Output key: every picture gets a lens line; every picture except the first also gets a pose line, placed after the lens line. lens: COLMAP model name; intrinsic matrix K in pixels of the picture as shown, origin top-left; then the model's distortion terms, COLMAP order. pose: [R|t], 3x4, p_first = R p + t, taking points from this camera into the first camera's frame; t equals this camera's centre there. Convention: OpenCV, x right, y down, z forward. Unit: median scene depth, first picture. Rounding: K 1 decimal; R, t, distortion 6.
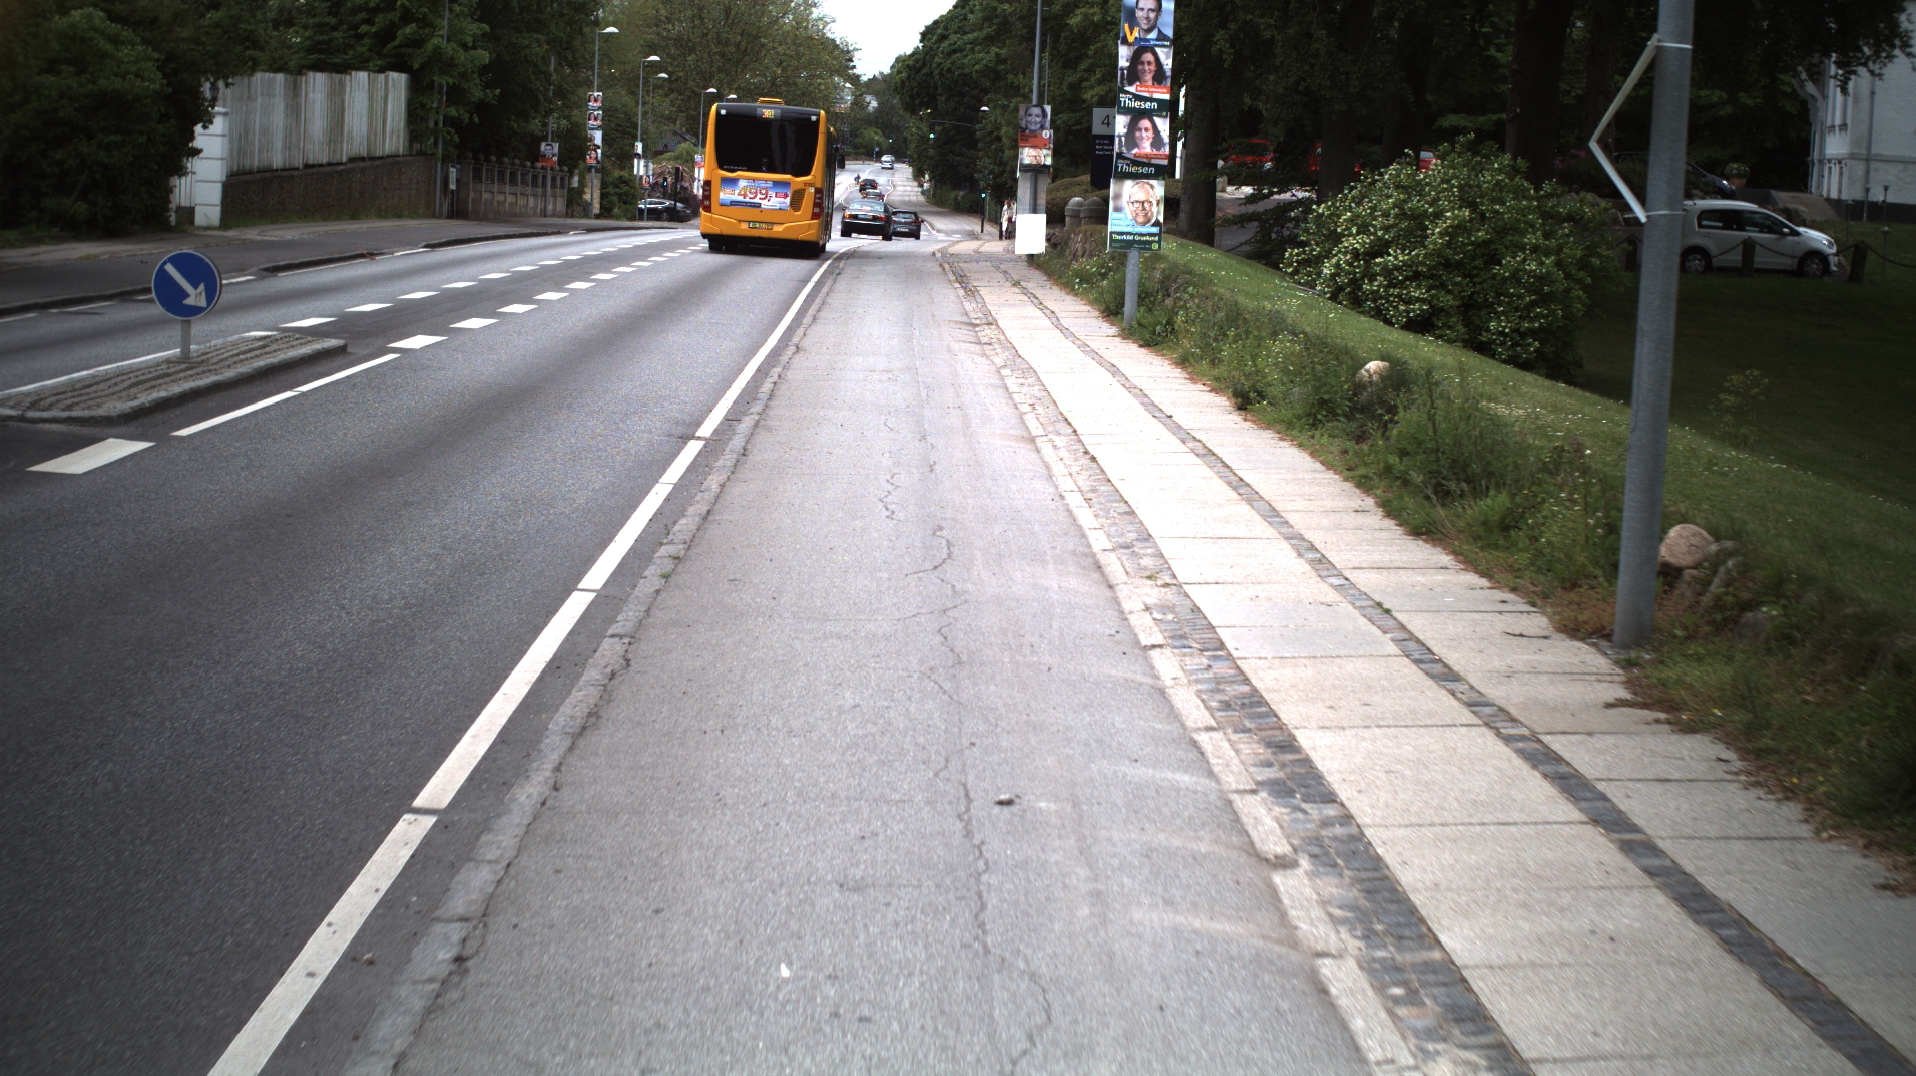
lens RADIAL K [[3516.6, 0, 958.0], [0, 3516.6, 538.0], [0, 0, 1]] dist [-0.294116, 0.291979]
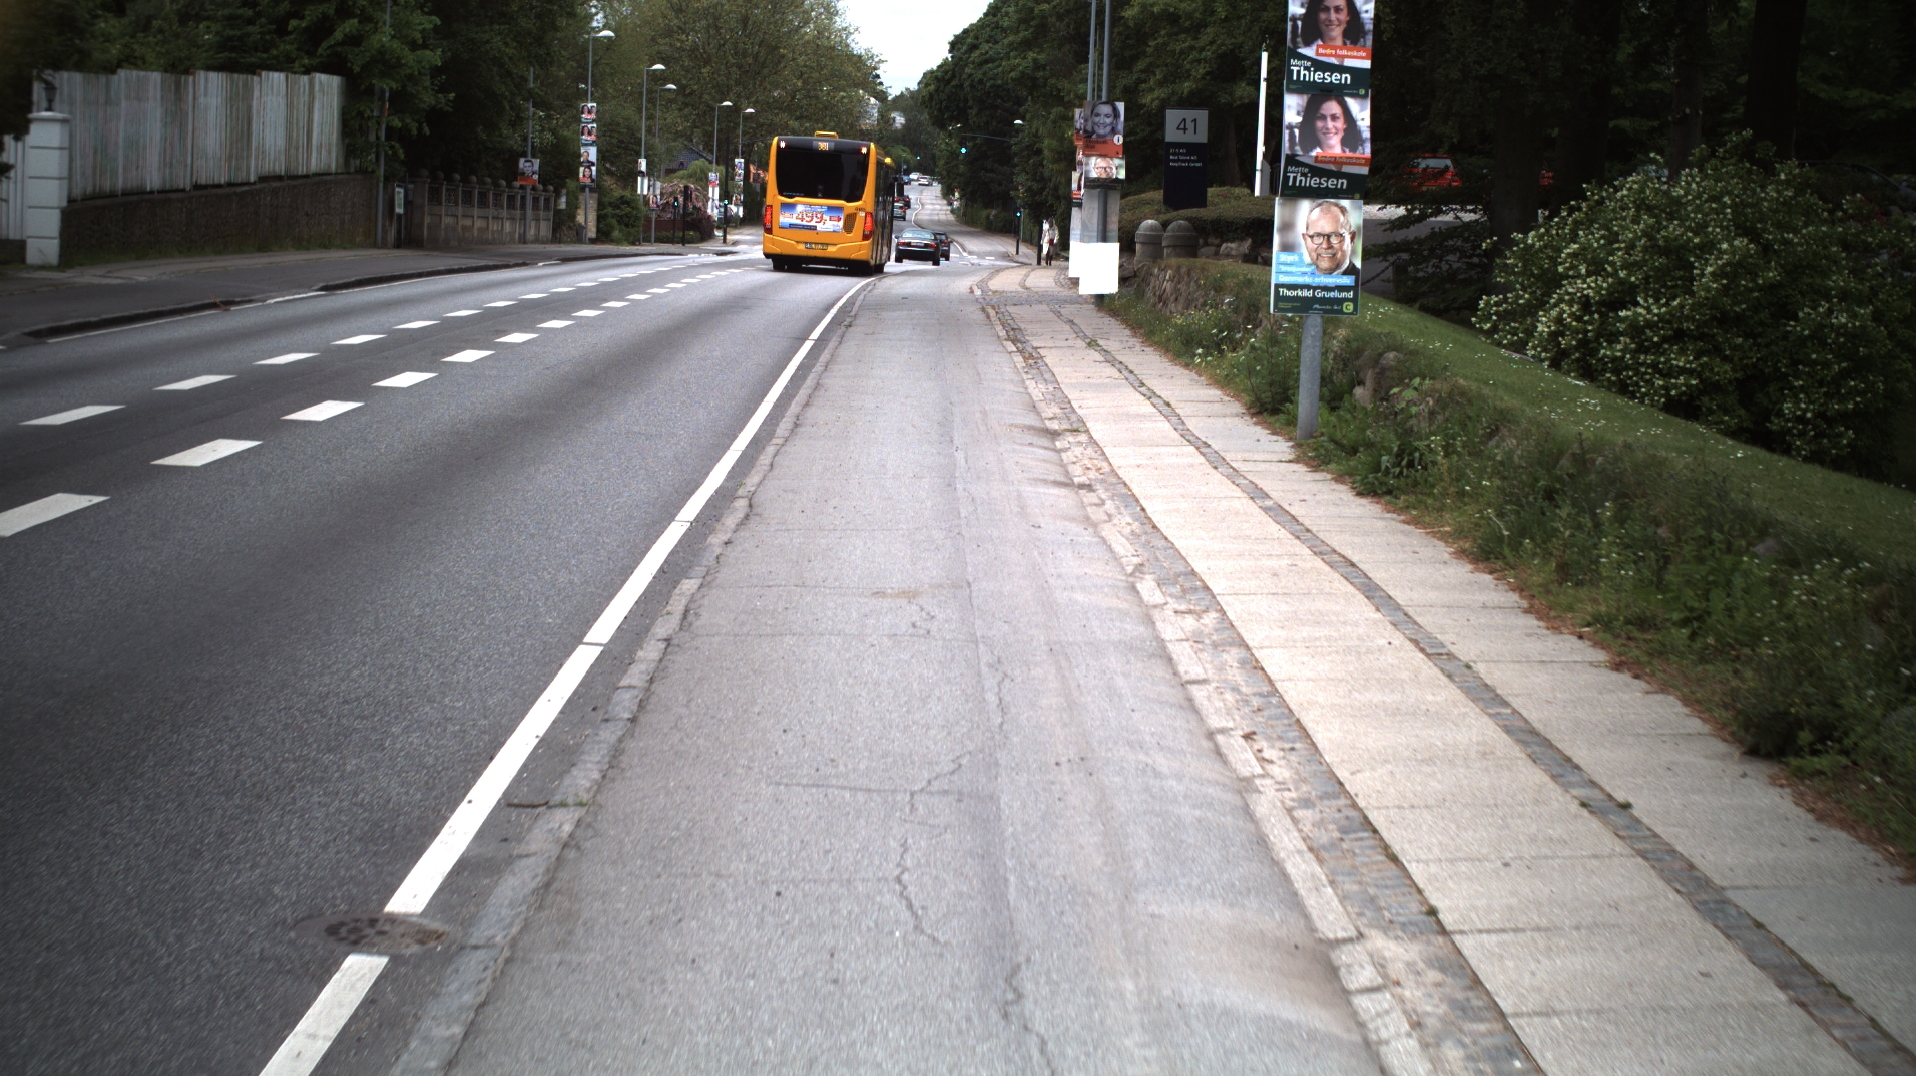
lens RADIAL K [[3516.6, 0, 958.0], [0, 3516.6, 538.0], [0, 0, 1]] dist [-0.294116, 0.291979]
pose [[0.999948, -0.005502, -0.008573, -0.004133], [0.005458, 0.999972, -0.005058, -0.023386], [0.008600, 0.005011, 0.999950, 0.225575]]
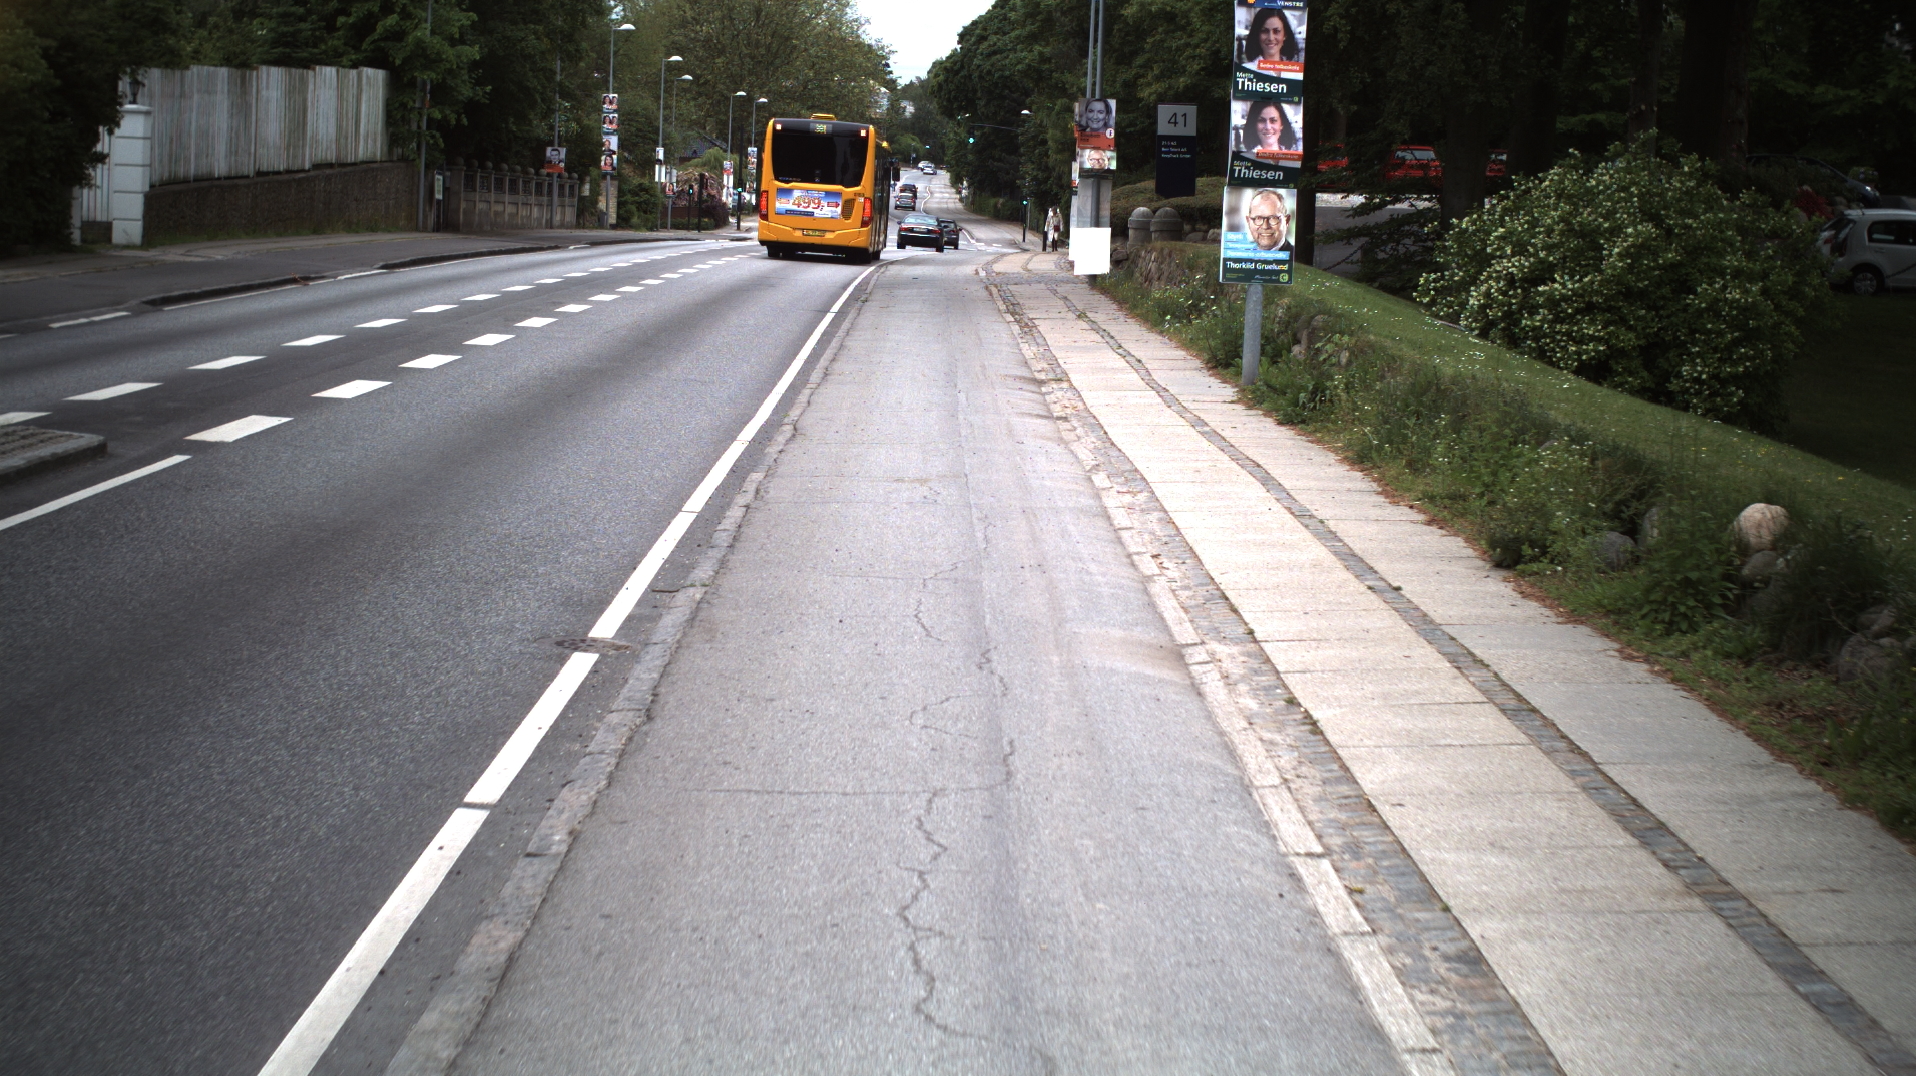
lens RADIAL K [[3516.6, 0, 958.0], [0, 3516.6, 538.0], [0, 0, 1]] dist [-0.294116, 0.291979]
pose [[0.999940, -0.002005, -0.010789, -0.002849], [0.001985, 0.999996, -0.001811, -0.015686], [0.010793, 0.001790, 0.999940, 0.150564]]
